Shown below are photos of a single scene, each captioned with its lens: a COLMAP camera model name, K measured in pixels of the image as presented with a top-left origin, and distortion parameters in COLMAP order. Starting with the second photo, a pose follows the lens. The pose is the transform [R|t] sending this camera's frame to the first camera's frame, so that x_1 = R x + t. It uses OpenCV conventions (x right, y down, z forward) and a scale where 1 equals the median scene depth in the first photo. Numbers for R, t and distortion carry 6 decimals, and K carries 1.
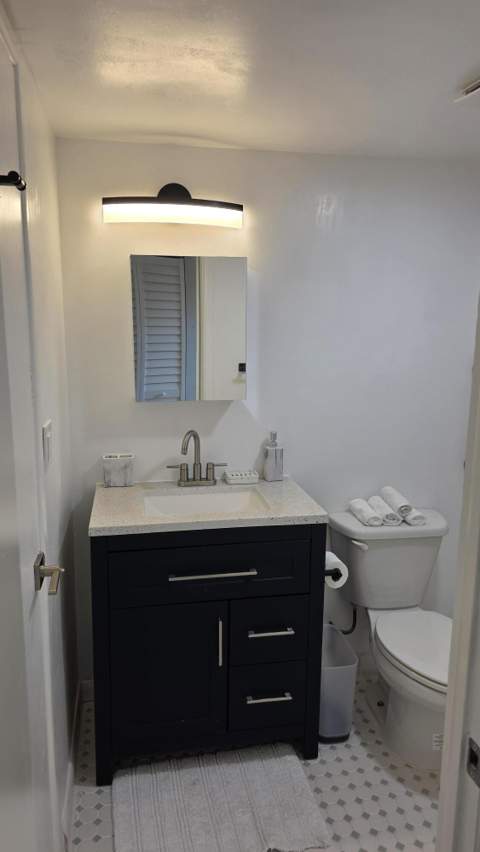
lens RADIAL K [[565.8, 0, 240.0], [0, 565.8, 426.0], [0, 0, 1]] dist [0.002078, 0.000261]
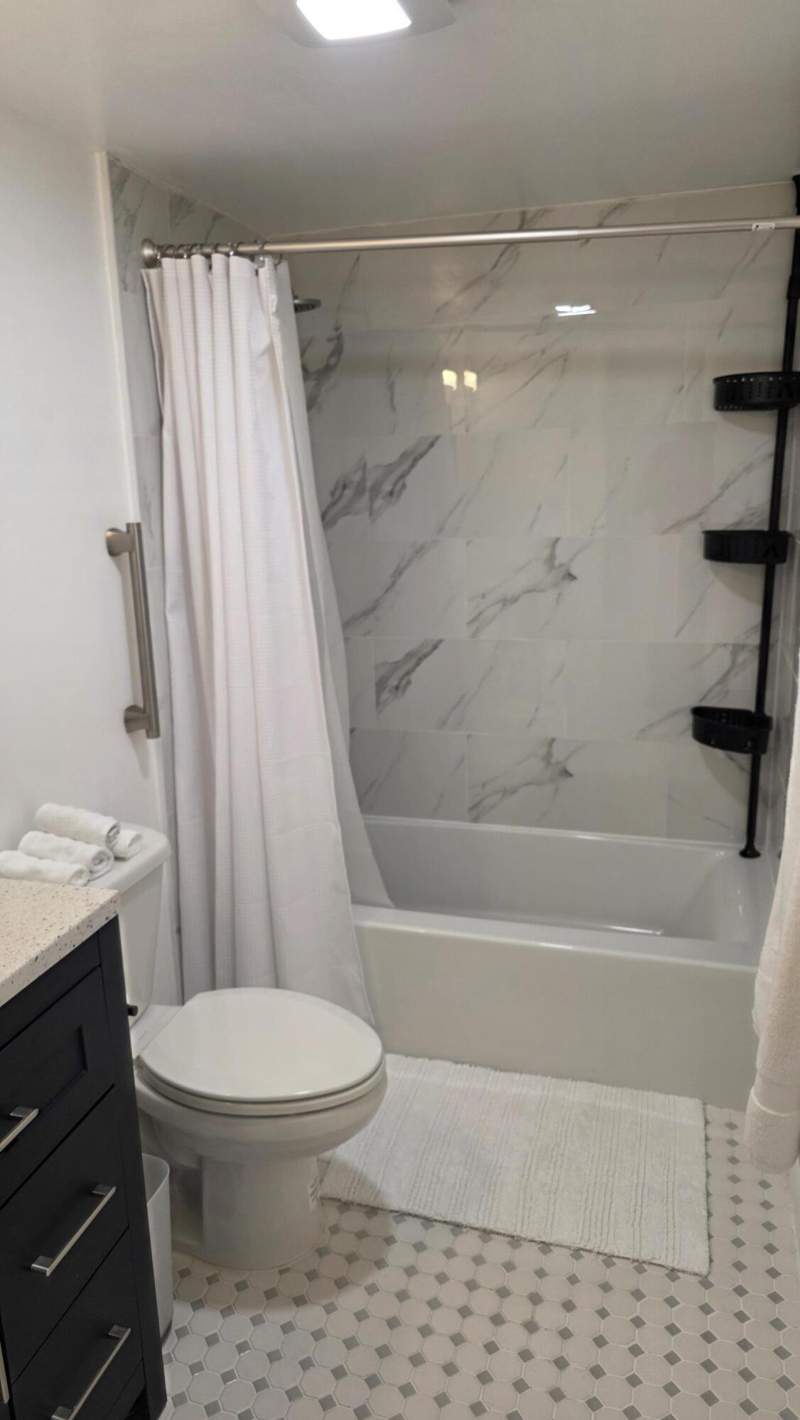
lens RADIAL K [[942.9, 0, 400.0], [0, 942.9, 710.0], [0, 0, 1]] dist [0.002078, 0.000261]
pose [[0.471512, -0.239563, 0.848697, -0.288289], [0.190540, 0.967337, 0.167193, -0.051496], [-0.861029, 0.082877, 0.501757, 0.400046]]
